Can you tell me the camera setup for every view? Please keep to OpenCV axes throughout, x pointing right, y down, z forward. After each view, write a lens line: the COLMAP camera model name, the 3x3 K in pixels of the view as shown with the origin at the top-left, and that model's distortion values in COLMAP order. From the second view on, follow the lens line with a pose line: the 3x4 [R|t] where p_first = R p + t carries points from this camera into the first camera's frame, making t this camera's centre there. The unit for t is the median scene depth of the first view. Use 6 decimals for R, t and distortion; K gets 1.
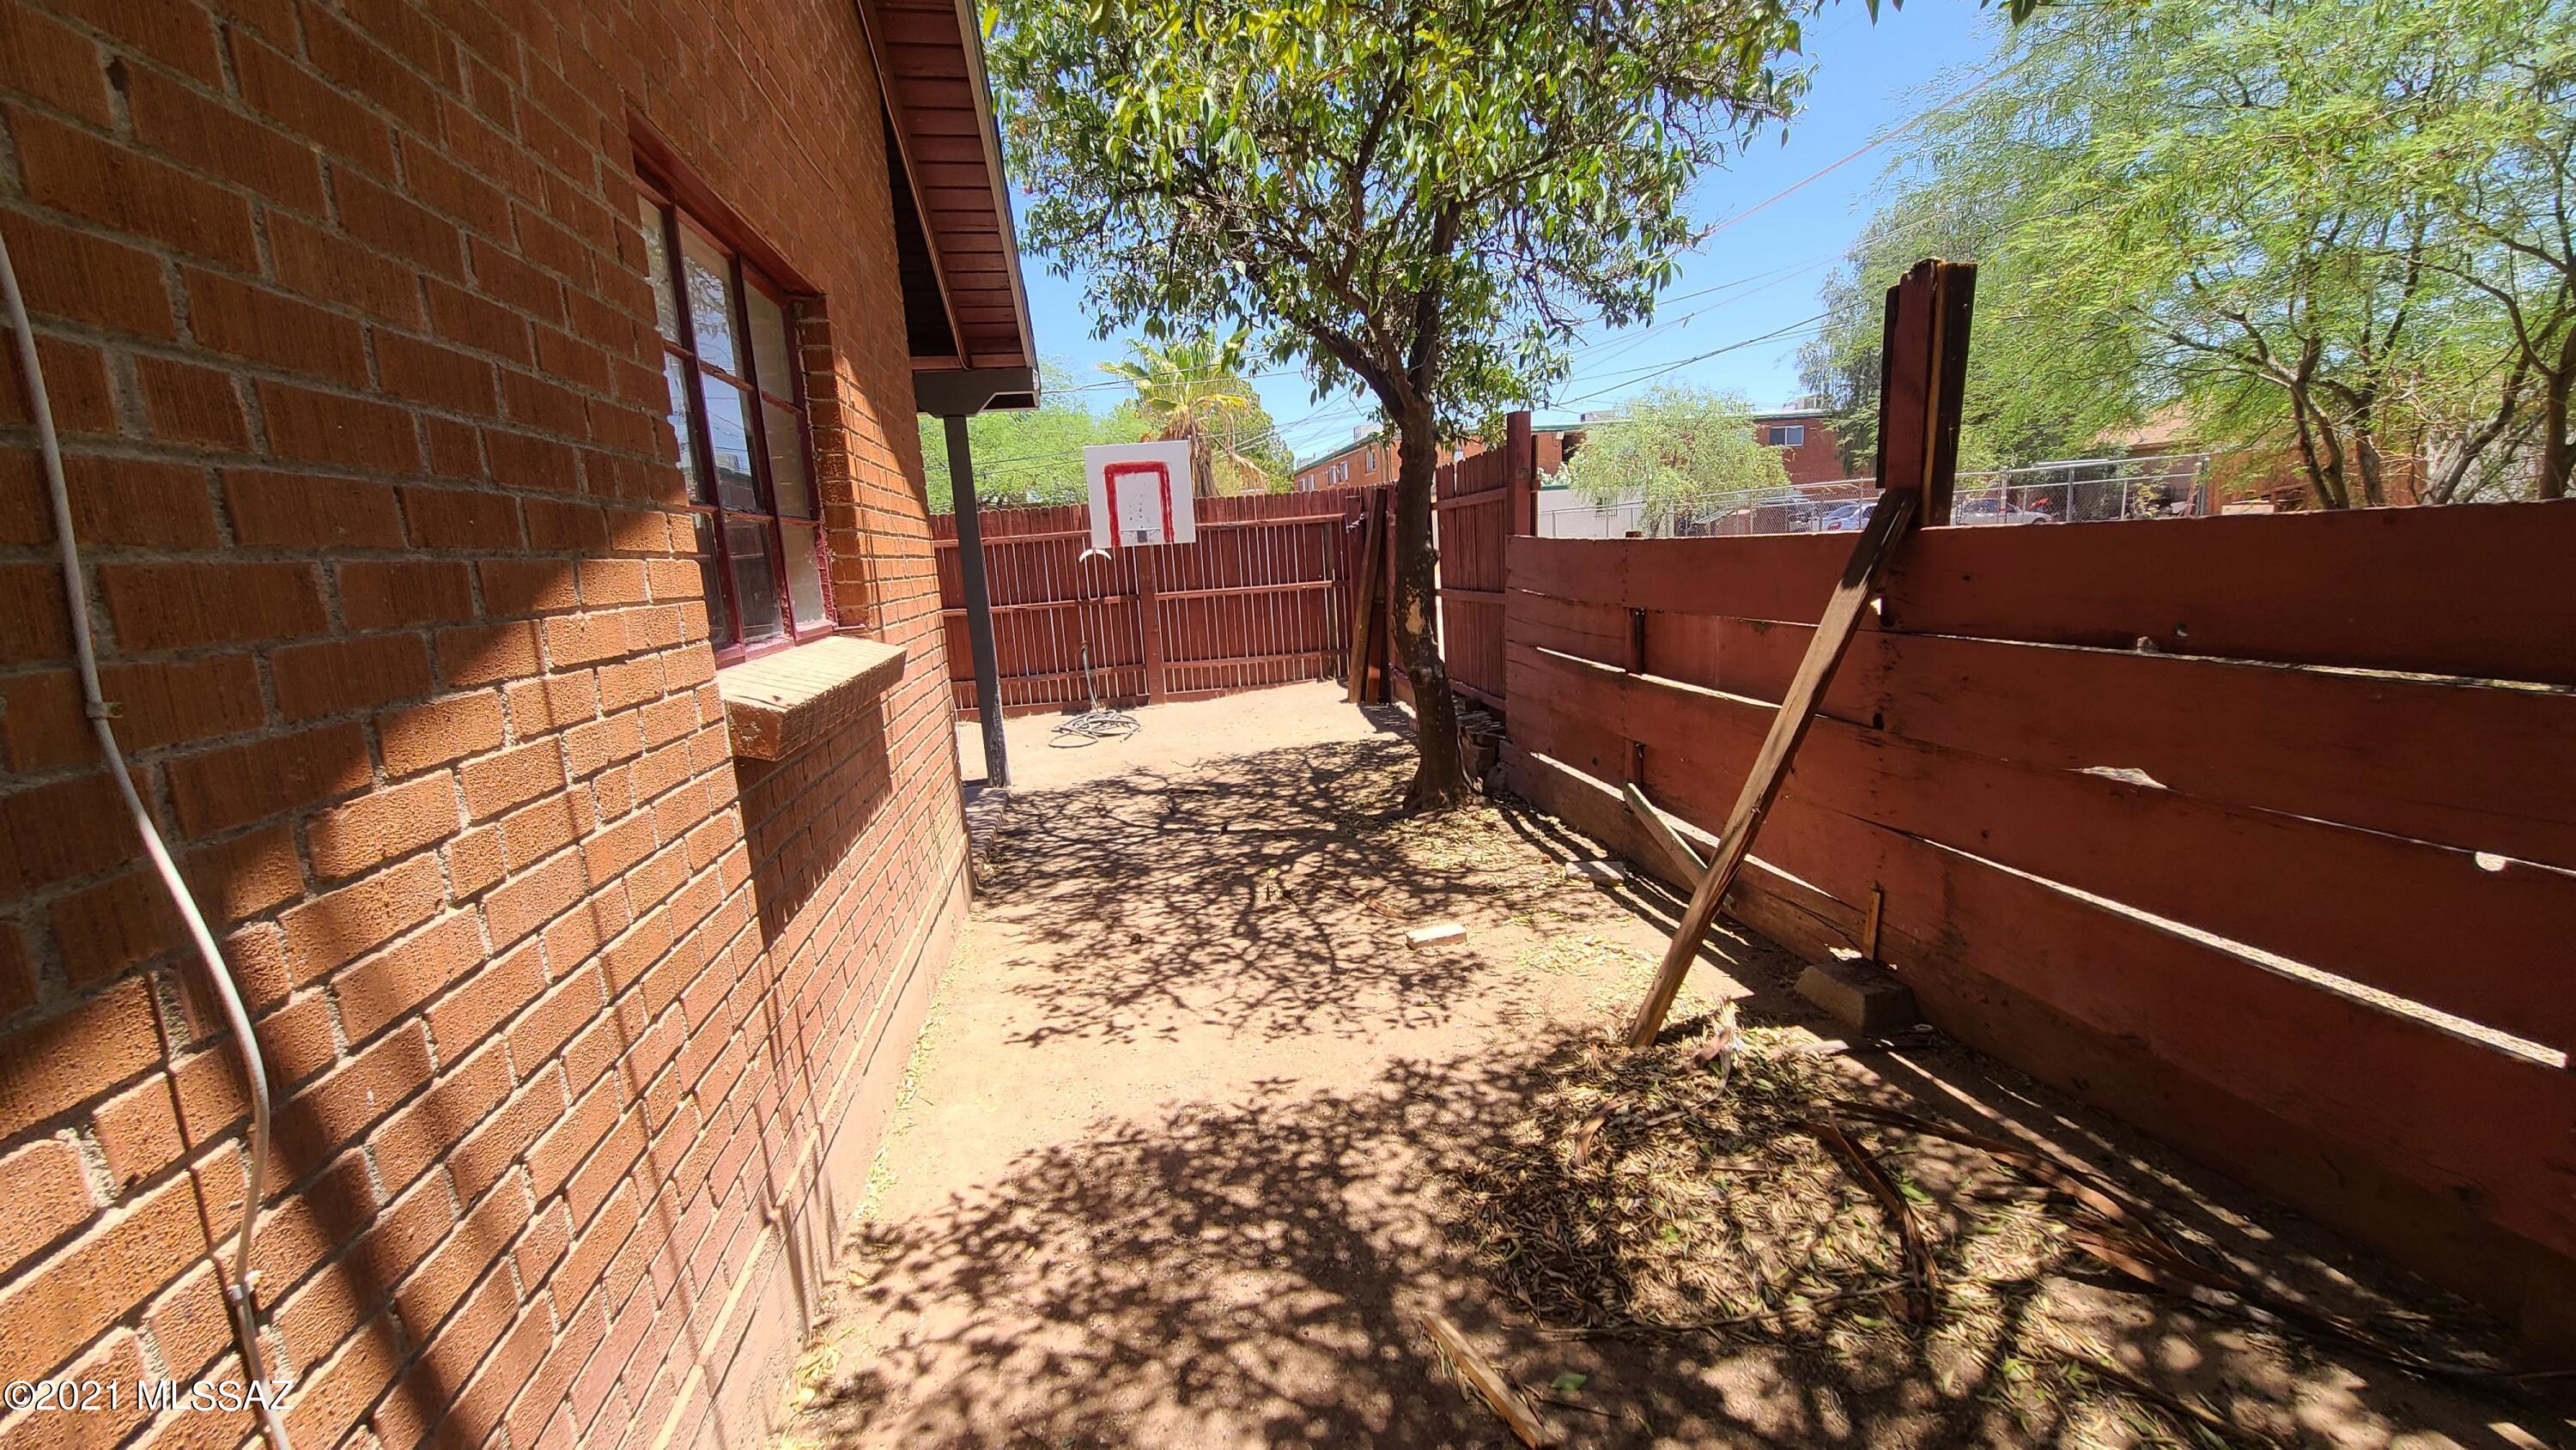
lens RADIAL K [[1063.2, 0, 1301.3], [0, 1063.2, 746.9], [0, 0, 1]] dist [-0.003371, 0.001004]
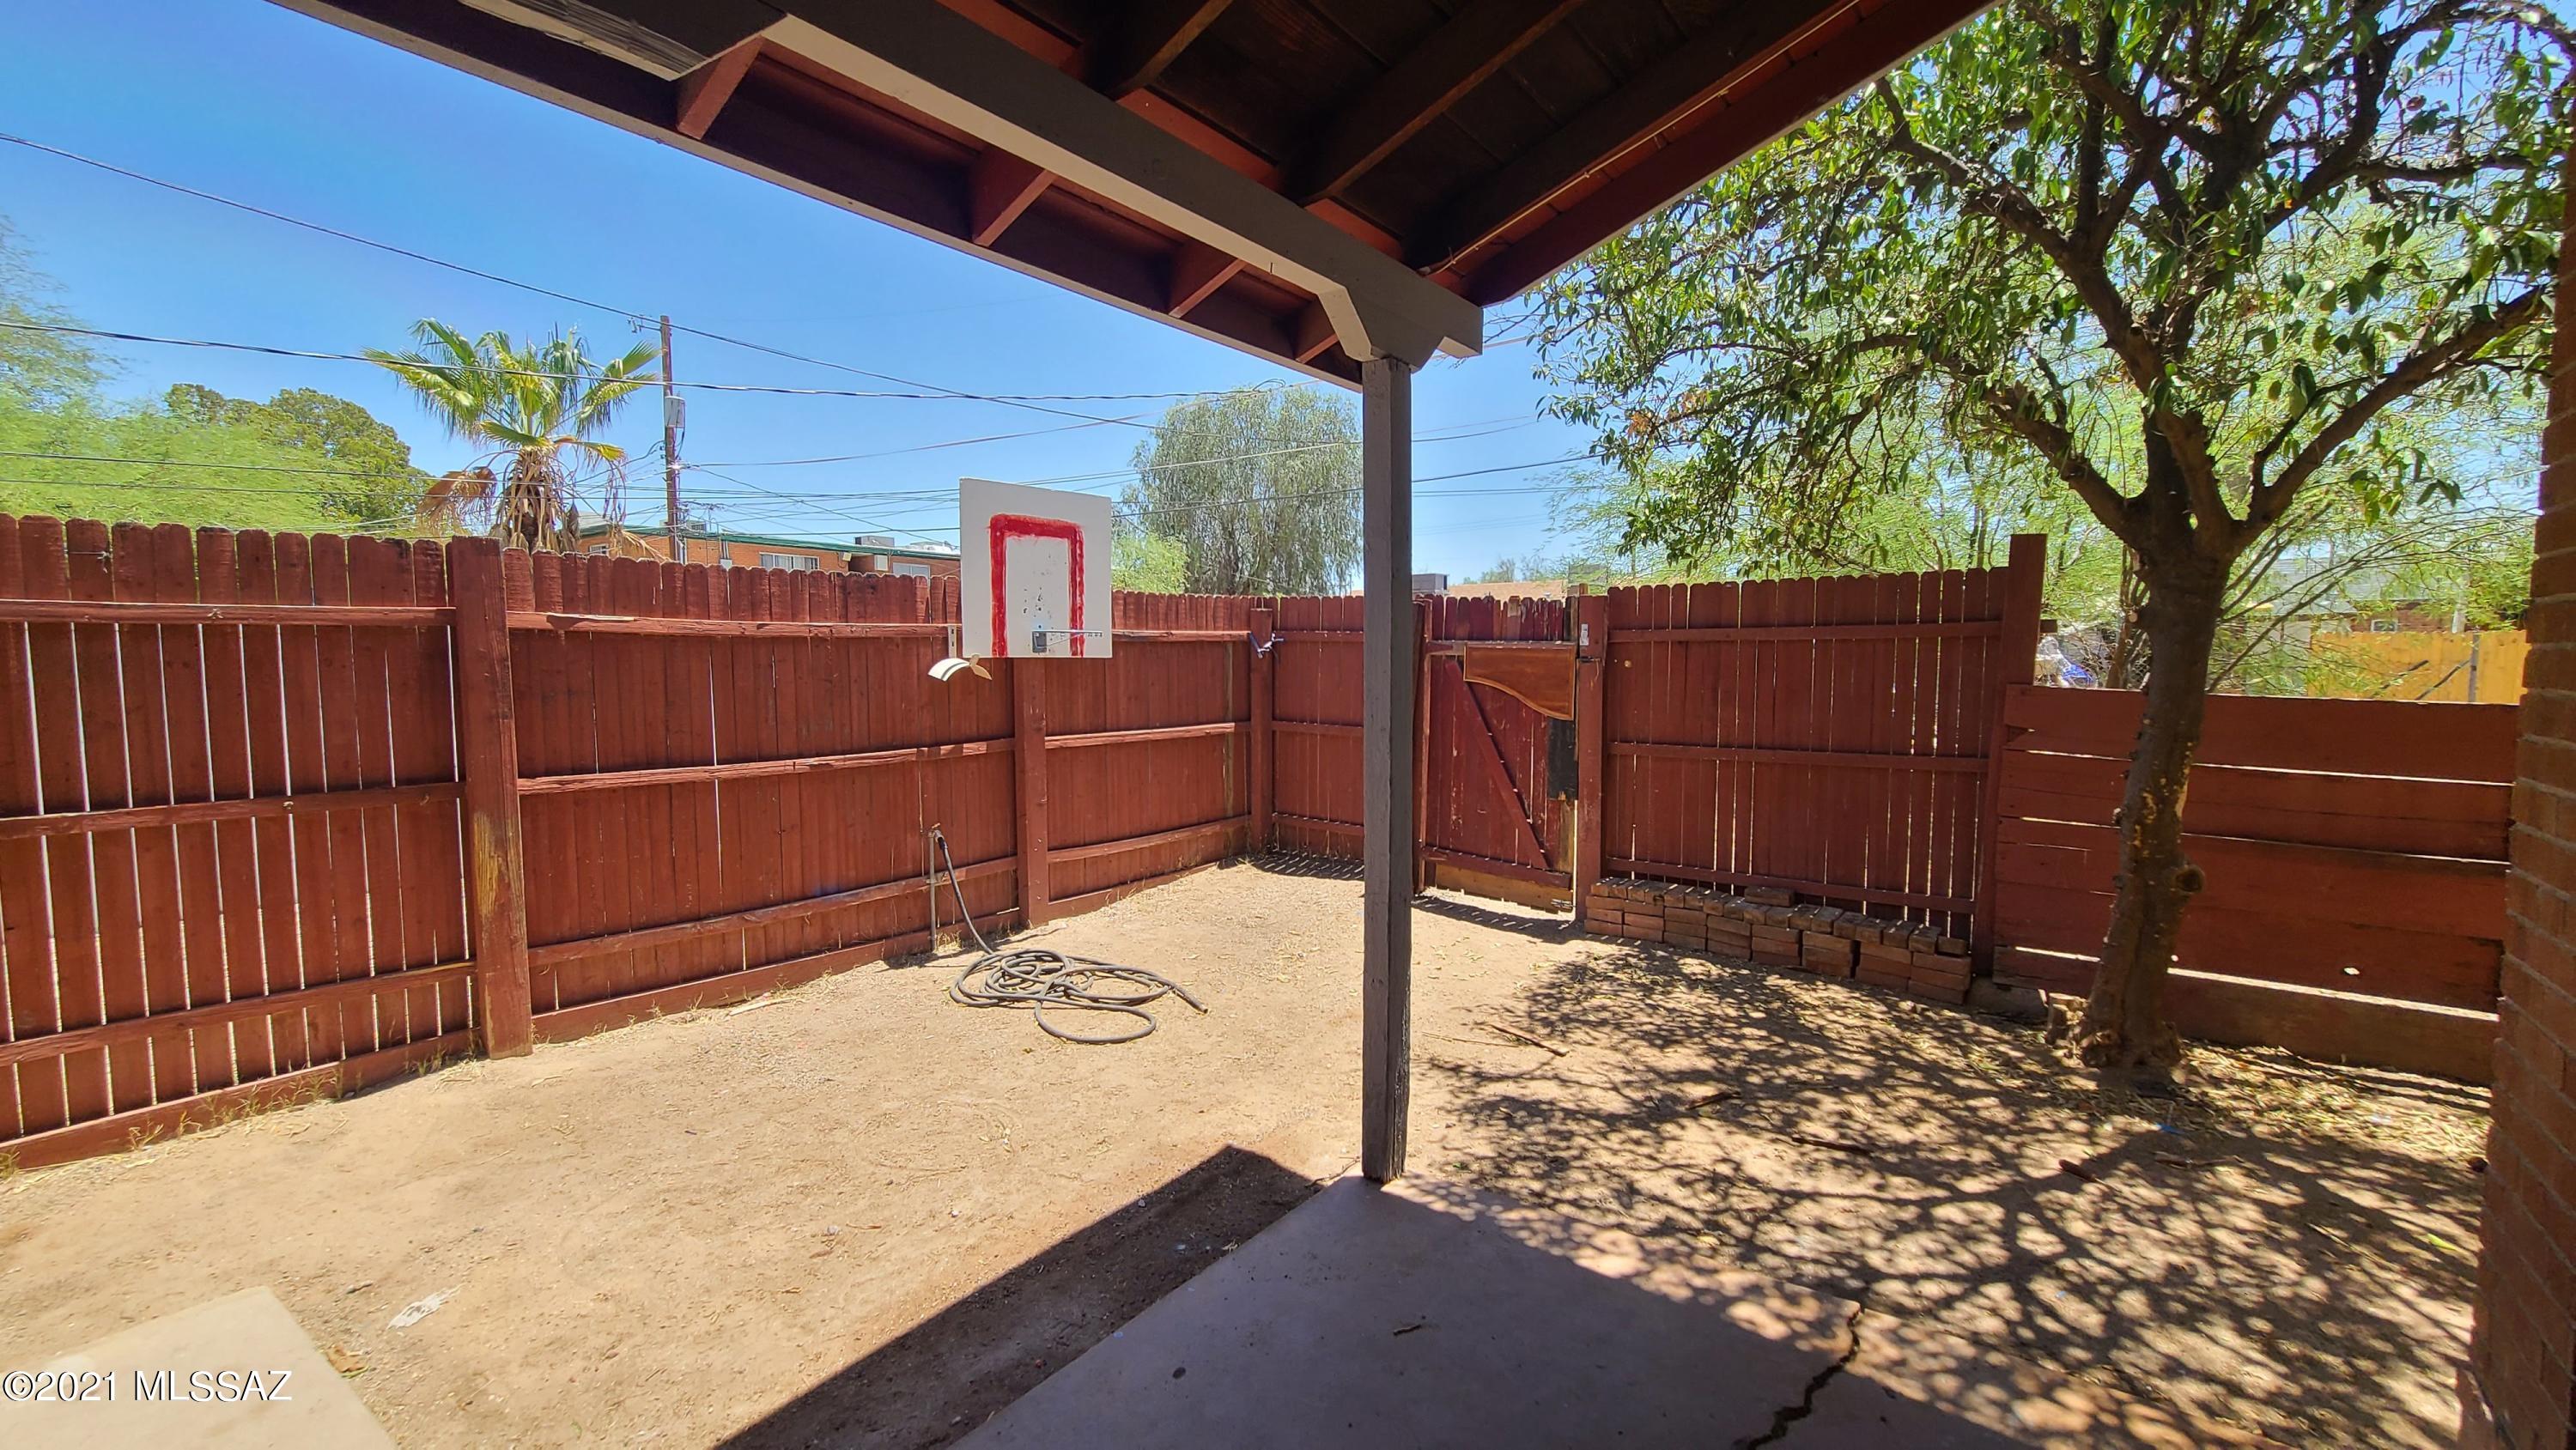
lens RADIAL K [[1063.2, 0, 1303.3], [0, 1063.2, 738.7], [0, 0, 1]] dist [-0.003371, 0.001004]
pose [[0.730836, 0.013150, 0.682427, -0.740345], [0.078346, 0.991590, -0.103011, -0.122182], [-0.678042, 0.128750, 0.723659, 0.805071]]
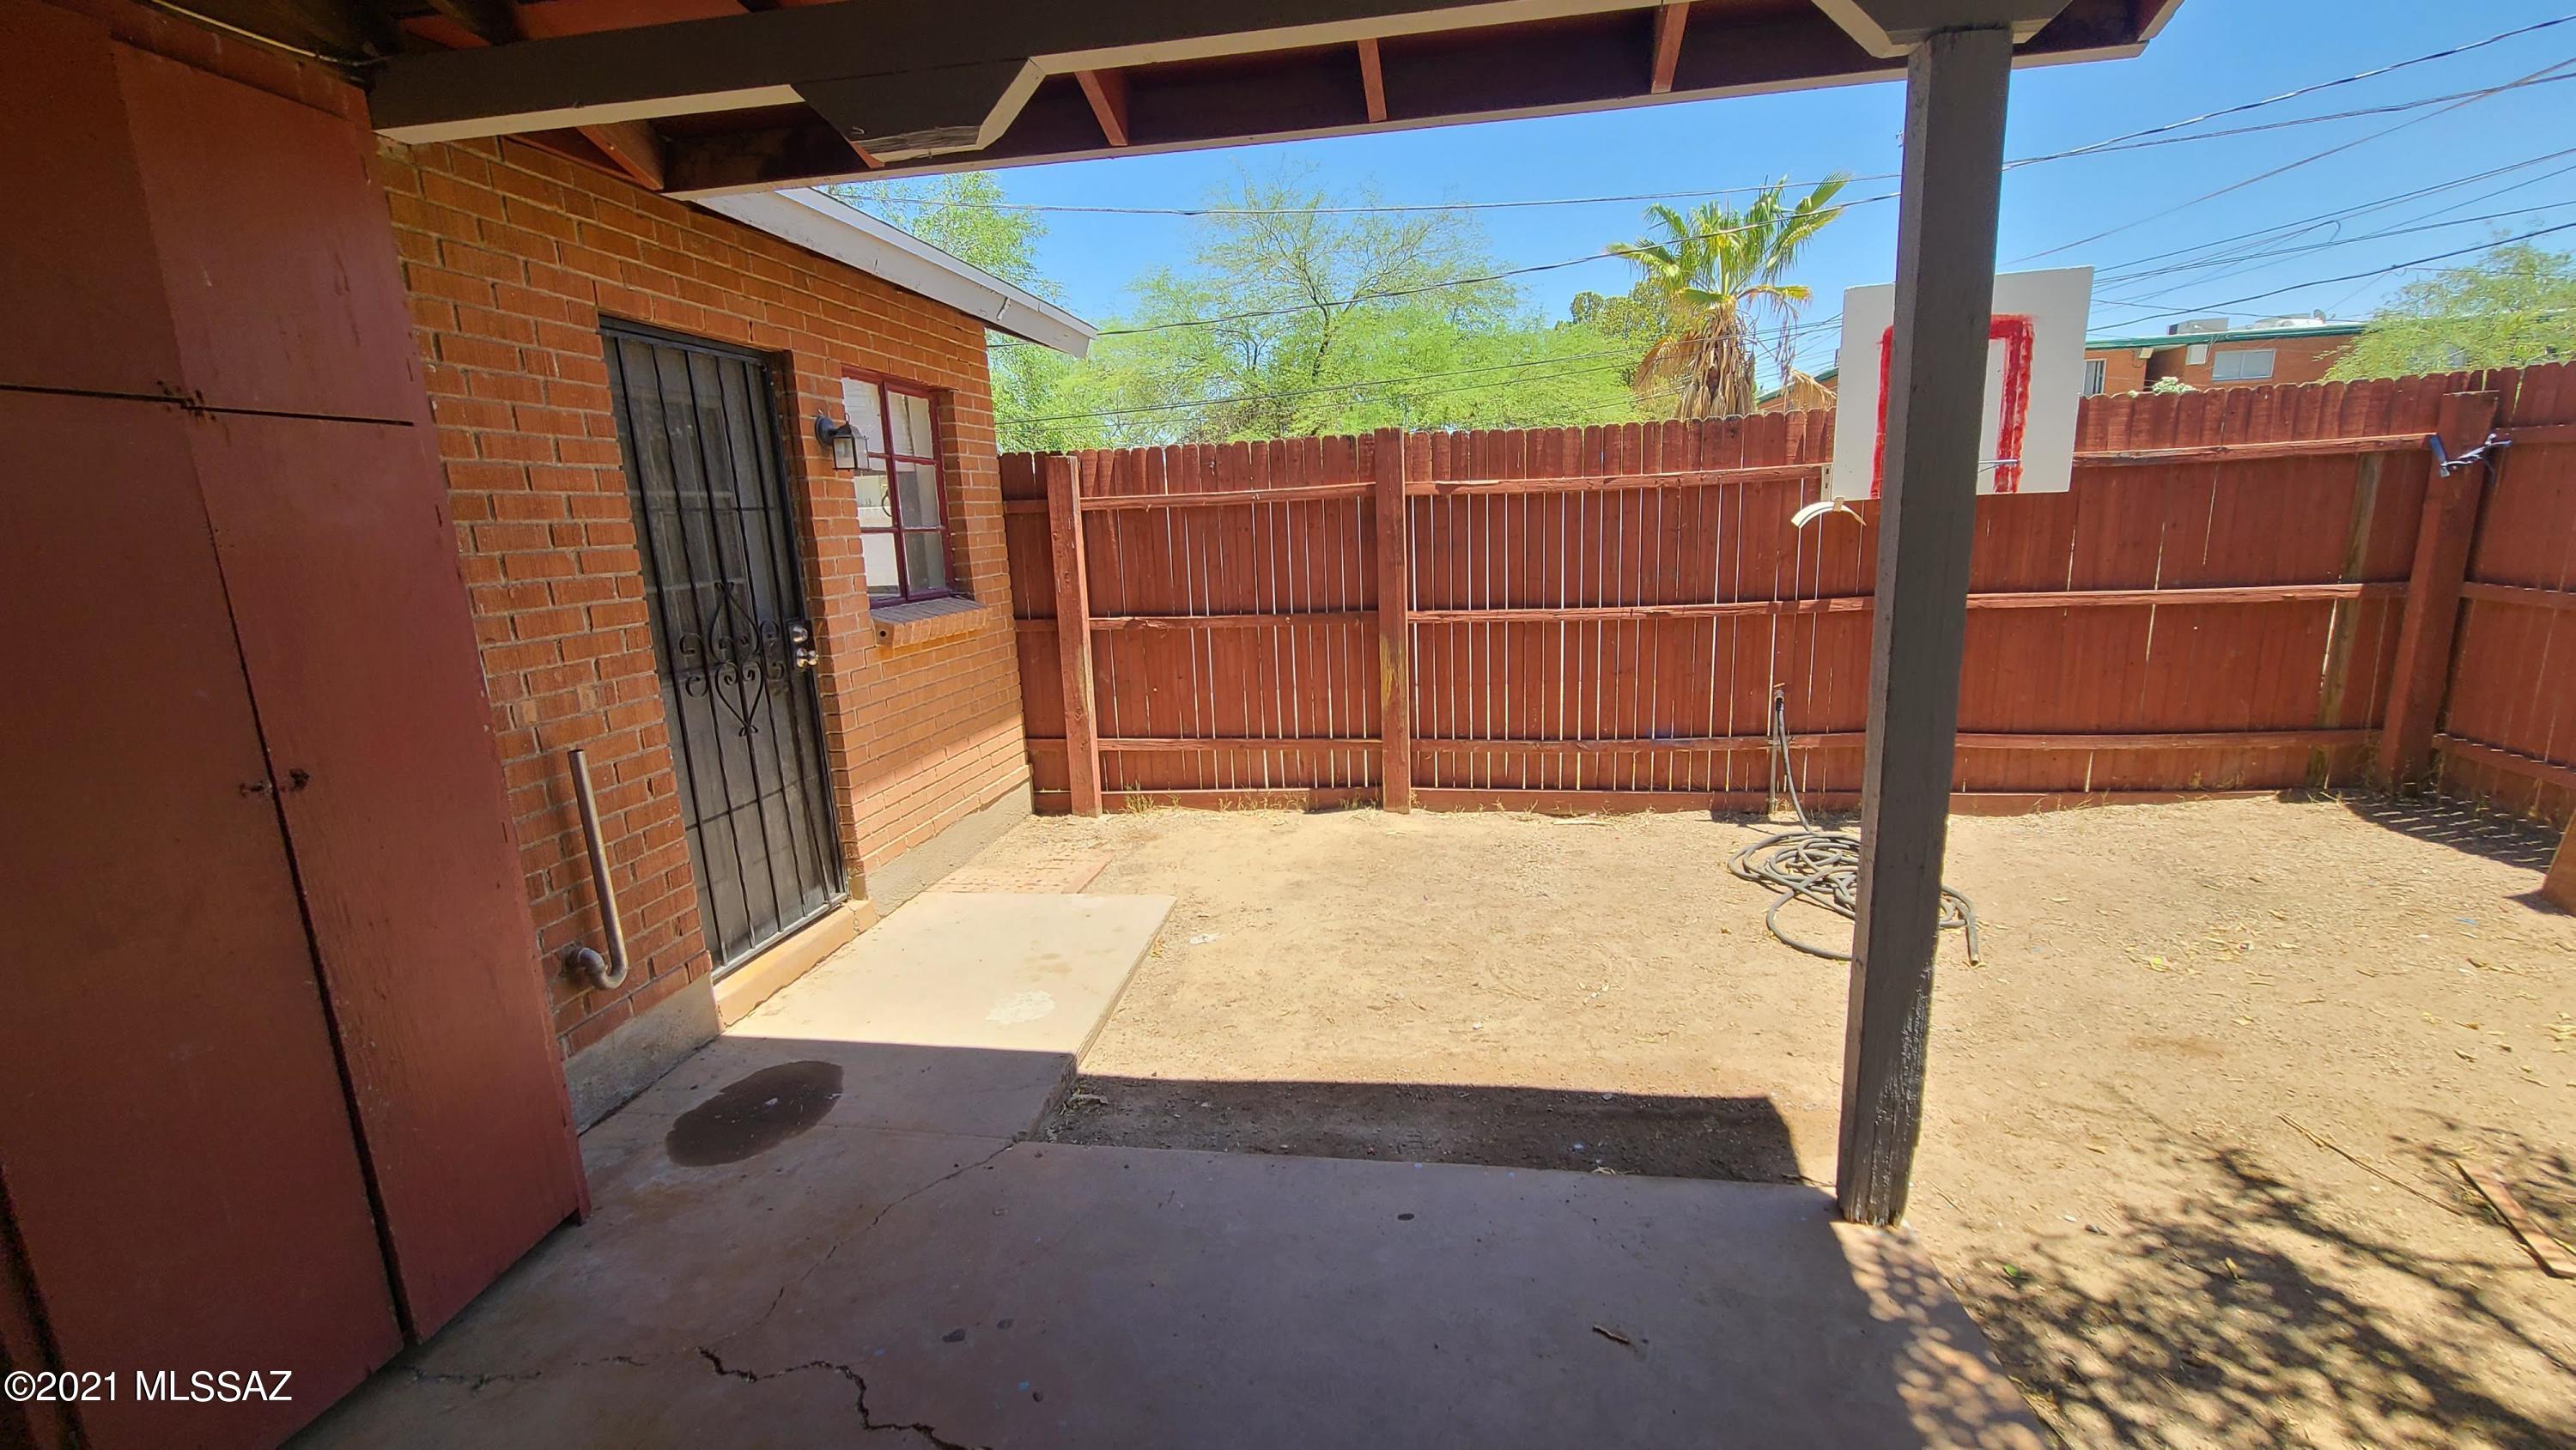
lens RADIAL K [[1063.2, 0, 1295.7], [0, 1063.2, 742.1], [0, 0, 1]] dist [-0.003371, 0.001004]
pose [[0.941540, 0.095381, -0.323118, -0.432099], [-0.080446, 0.994994, 0.059299, -0.140748], [0.327156, -0.029839, 0.944499, 0.748371]]
